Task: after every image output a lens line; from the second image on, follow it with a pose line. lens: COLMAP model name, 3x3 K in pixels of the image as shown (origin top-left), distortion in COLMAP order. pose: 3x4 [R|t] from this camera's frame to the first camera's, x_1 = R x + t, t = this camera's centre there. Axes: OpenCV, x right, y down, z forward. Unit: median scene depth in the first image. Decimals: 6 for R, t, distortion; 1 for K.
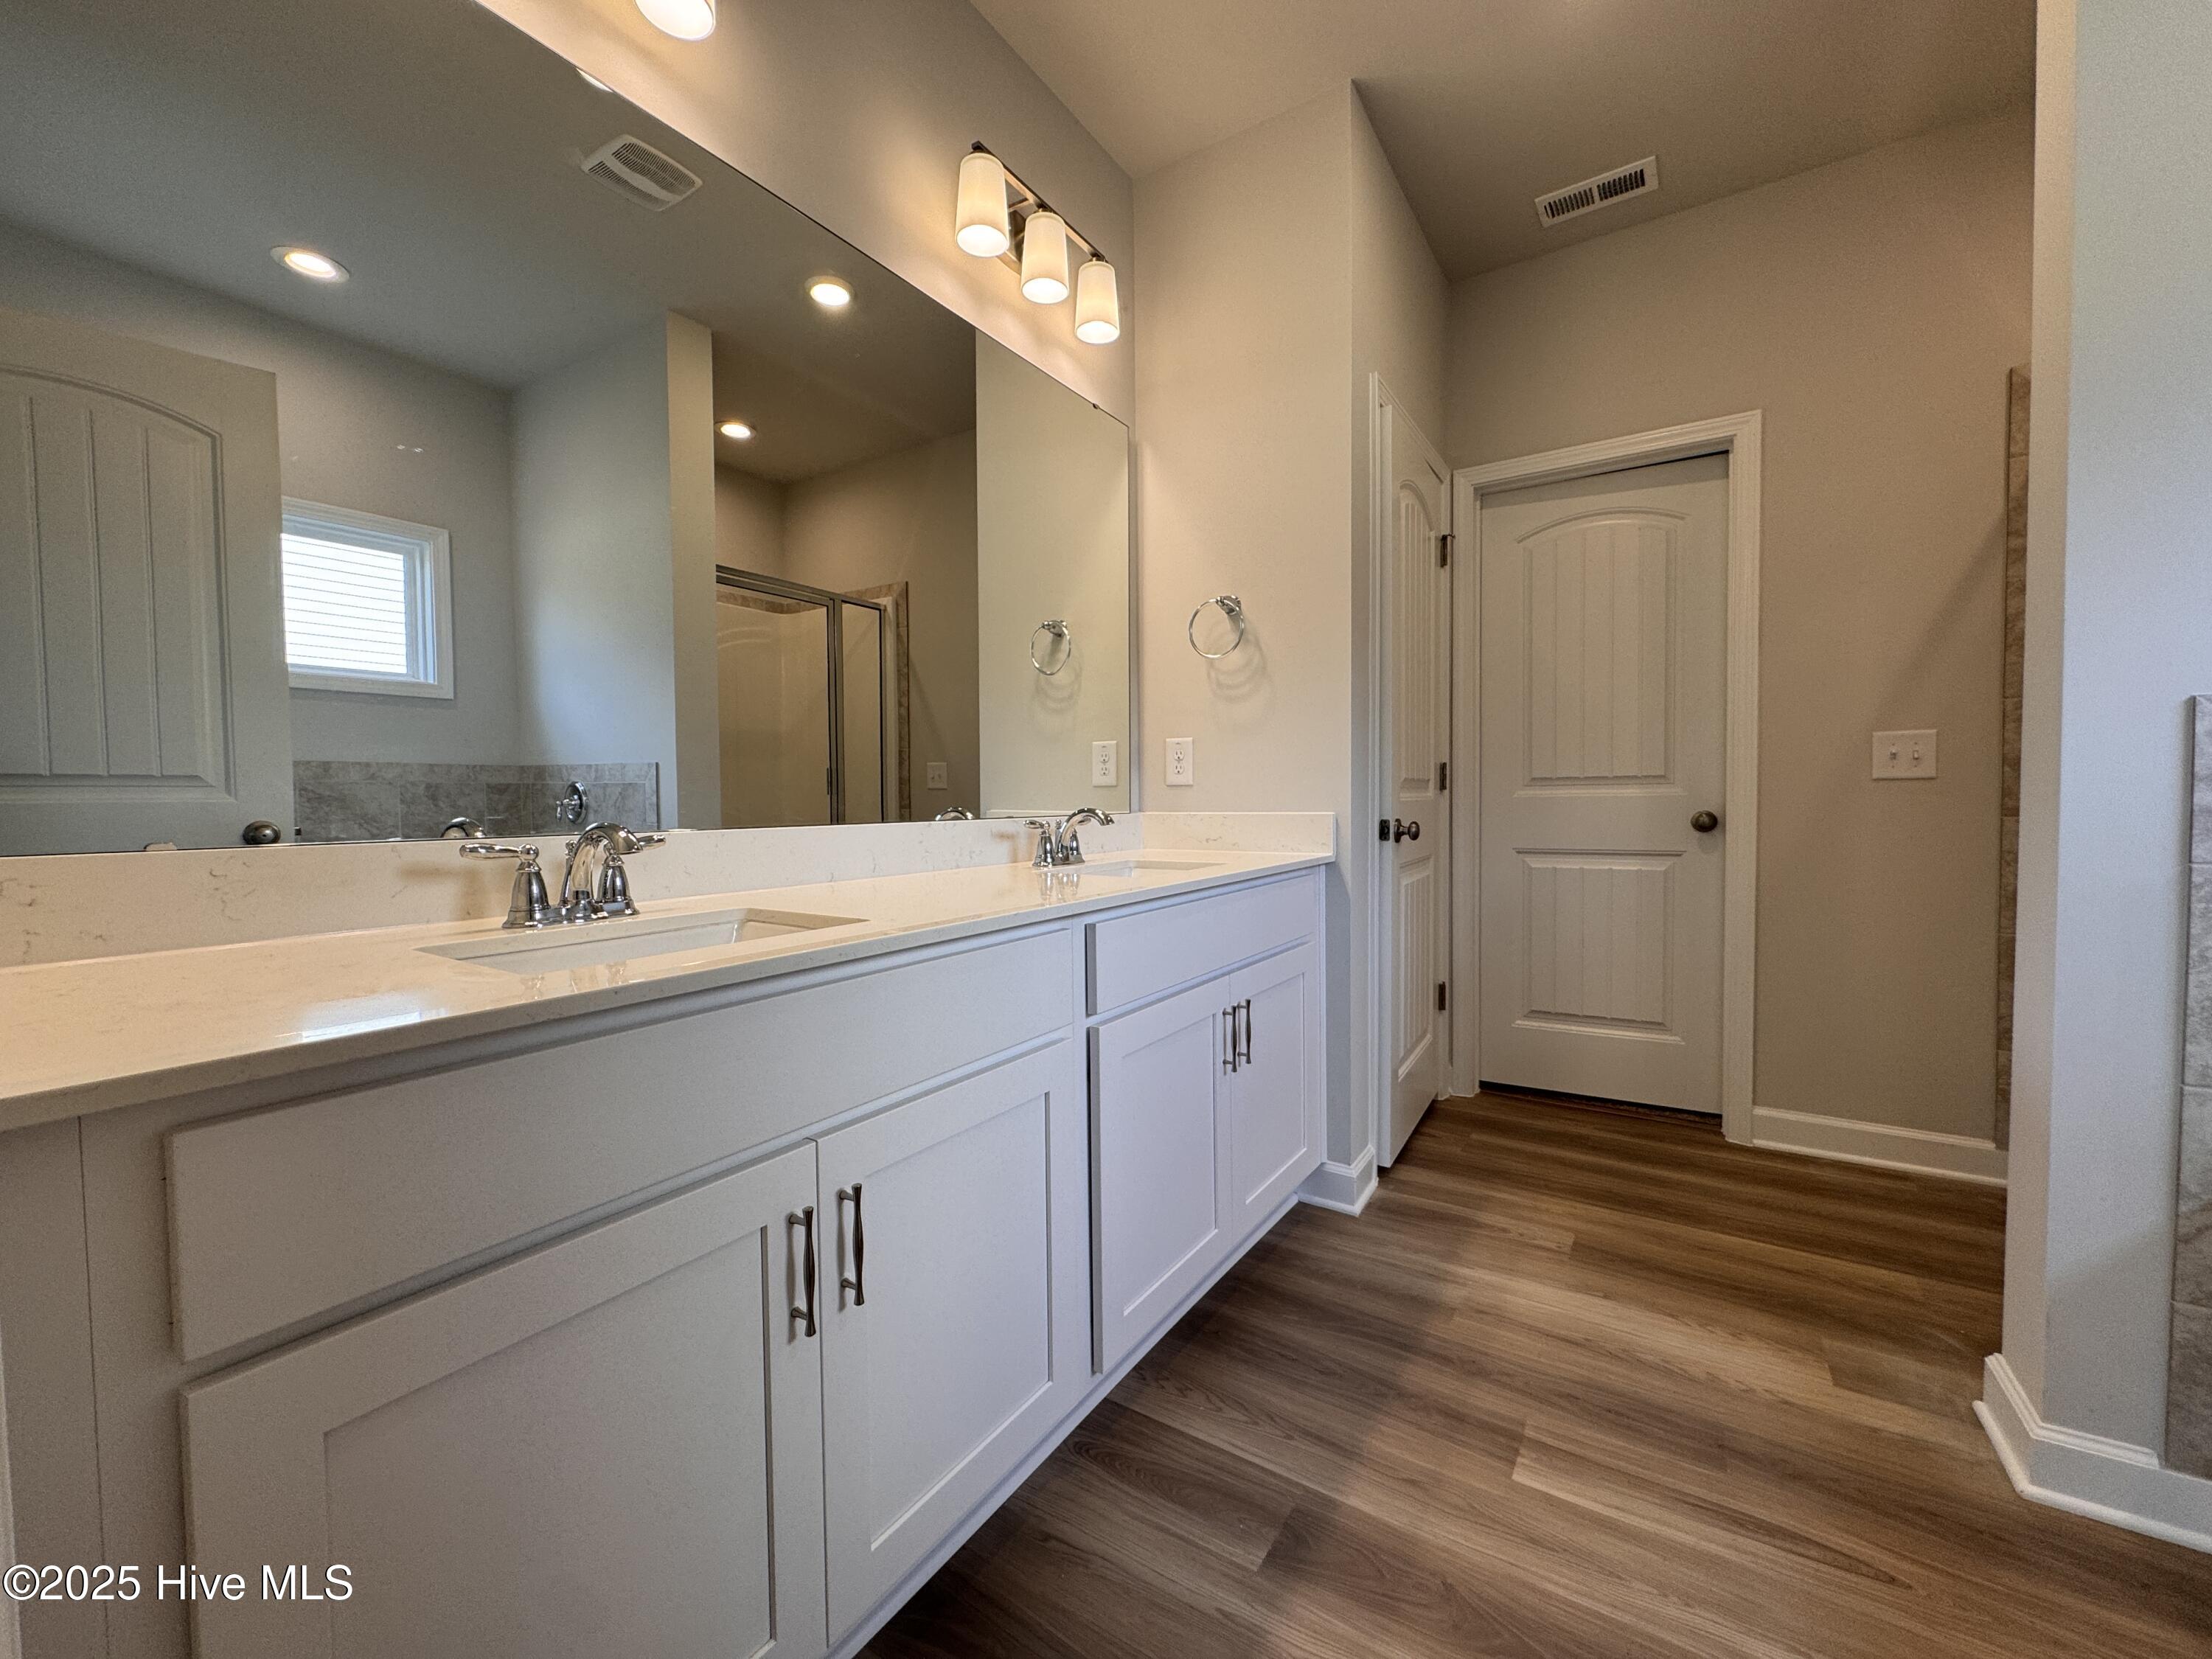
lens RADIAL K [[886.9, 0, 1095.9], [0, 886.9, 832.2], [0, 0, 1]] dist [-0.001904, 0.000595]
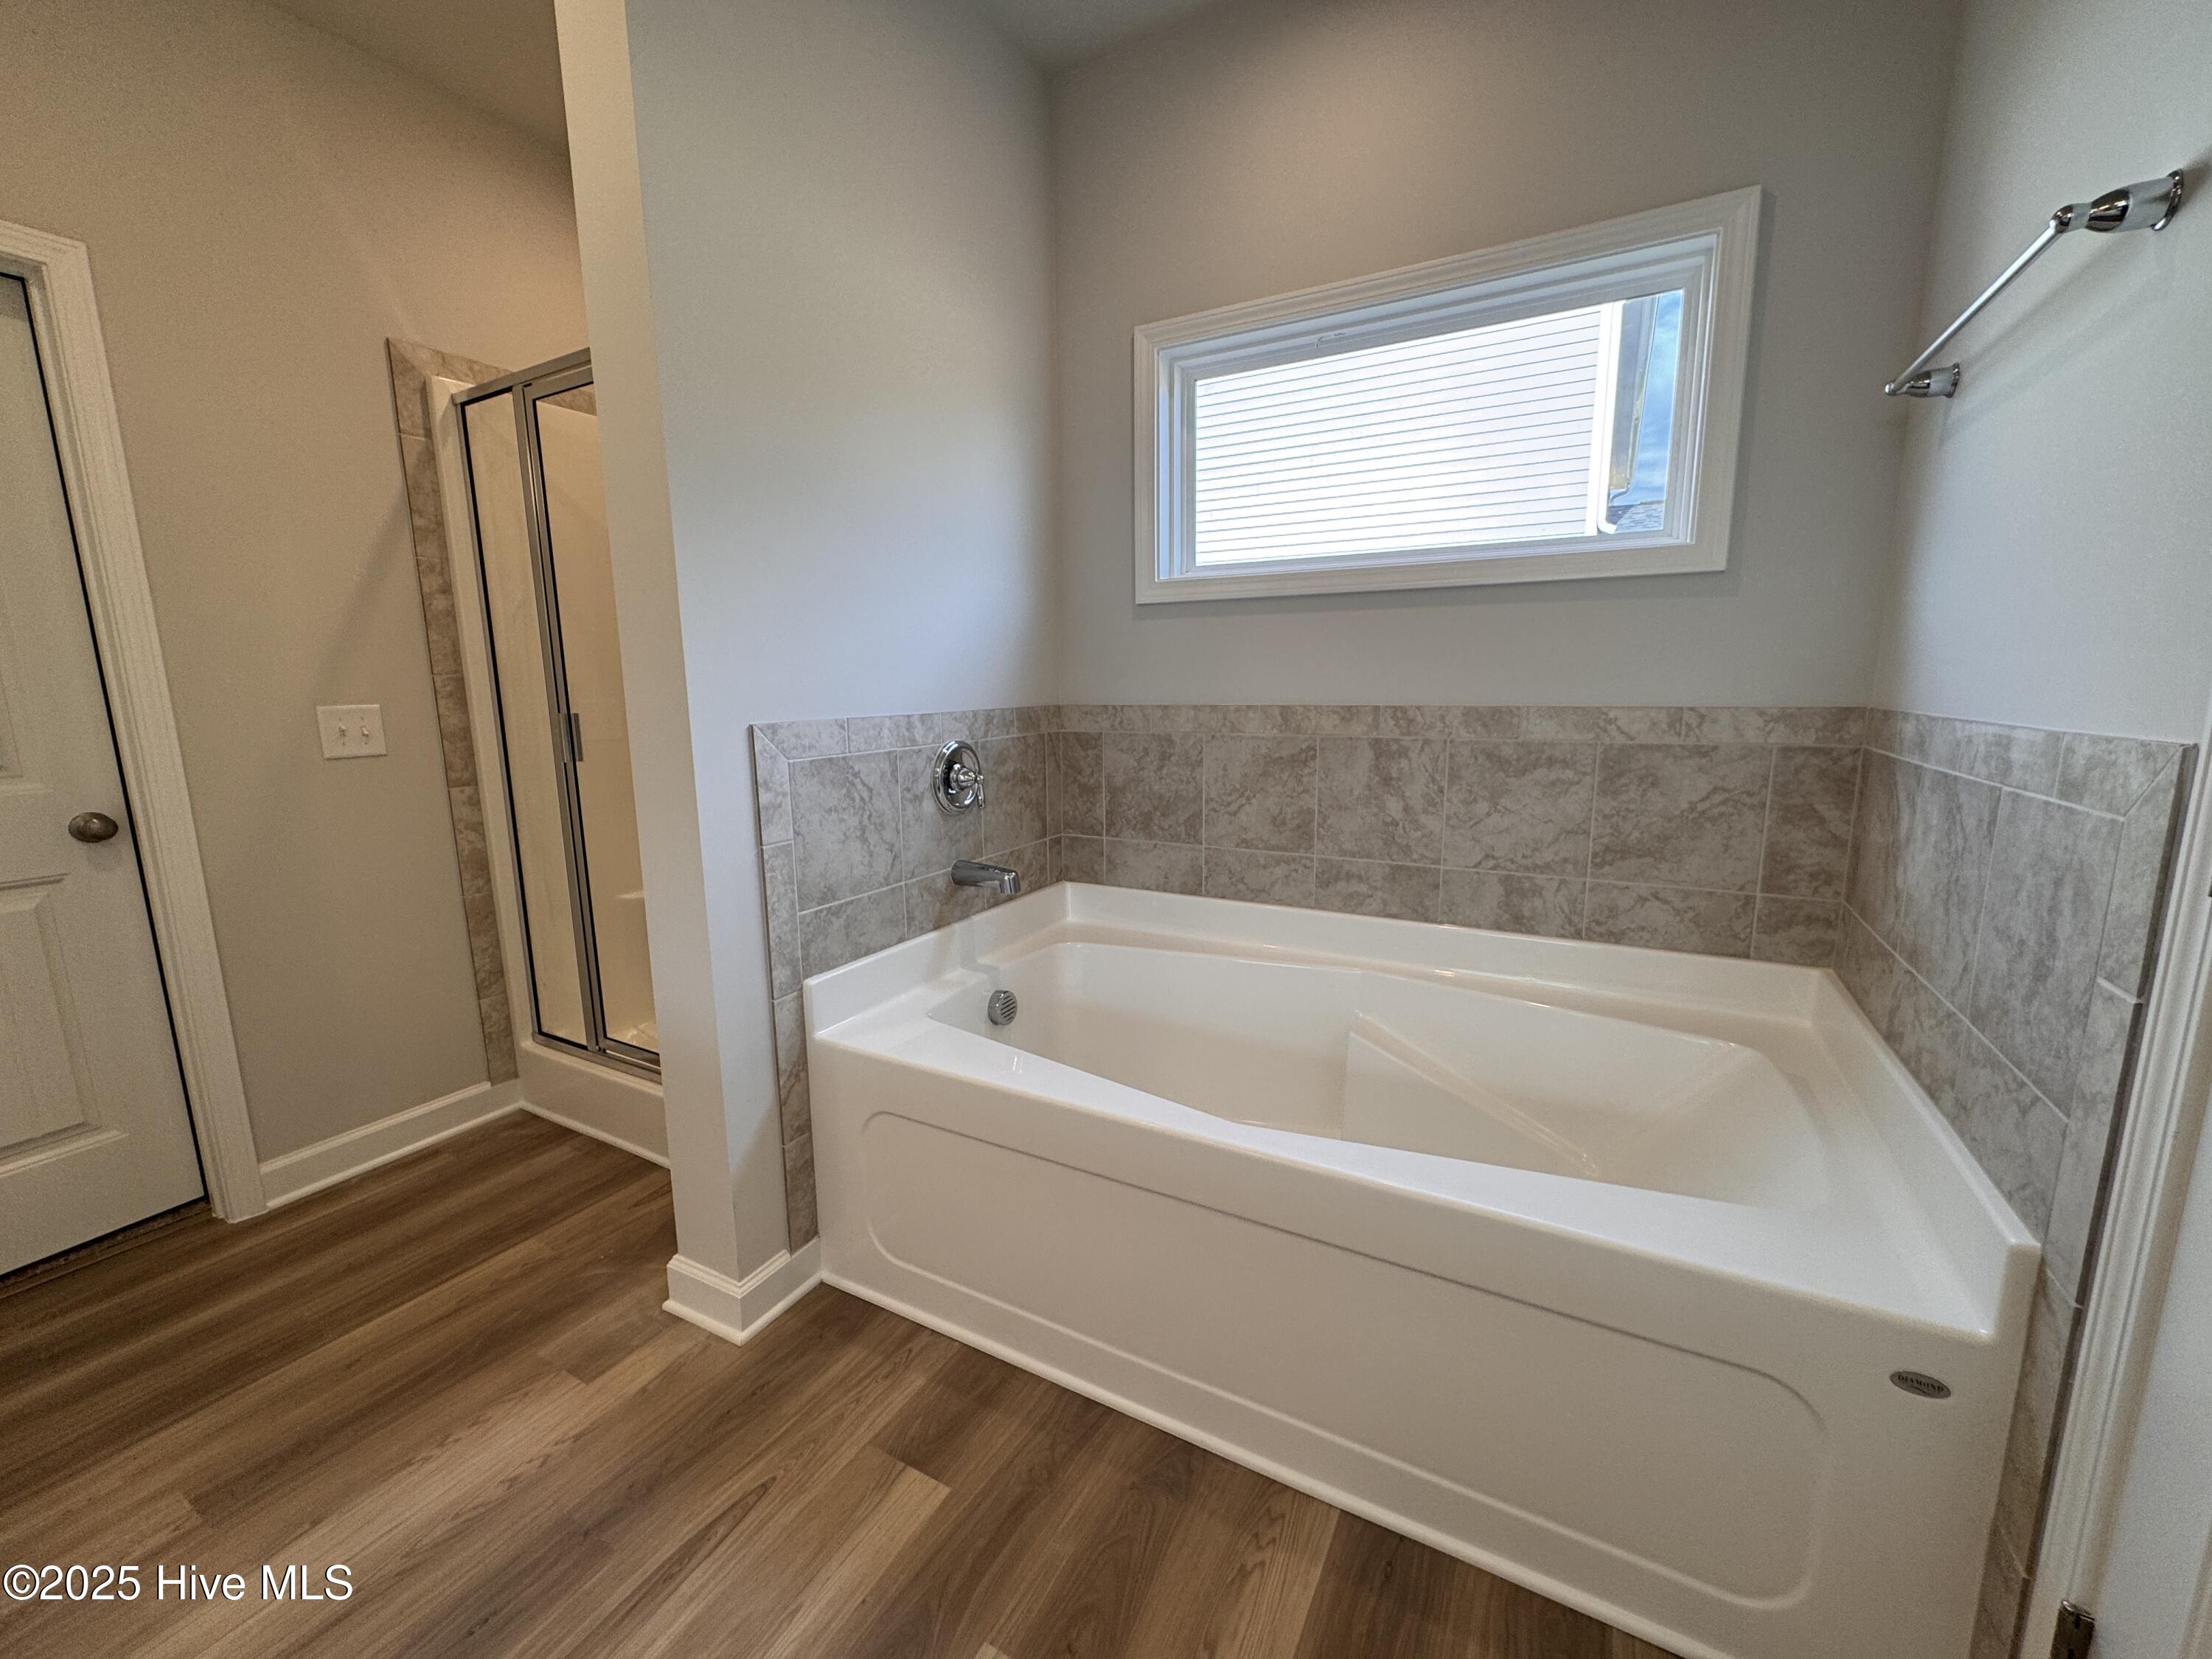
lens RADIAL K [[886.9, 0, 1109.7], [0, 886.9, 824.9], [0, 0, 1]] dist [-0.001904, 0.000595]
pose [[-0.086033, -0.152444, 0.984560, -0.101287], [0.051408, 0.986229, 0.157194, -0.112381], [-0.994965, 0.064138, -0.077012, 0.338320]]
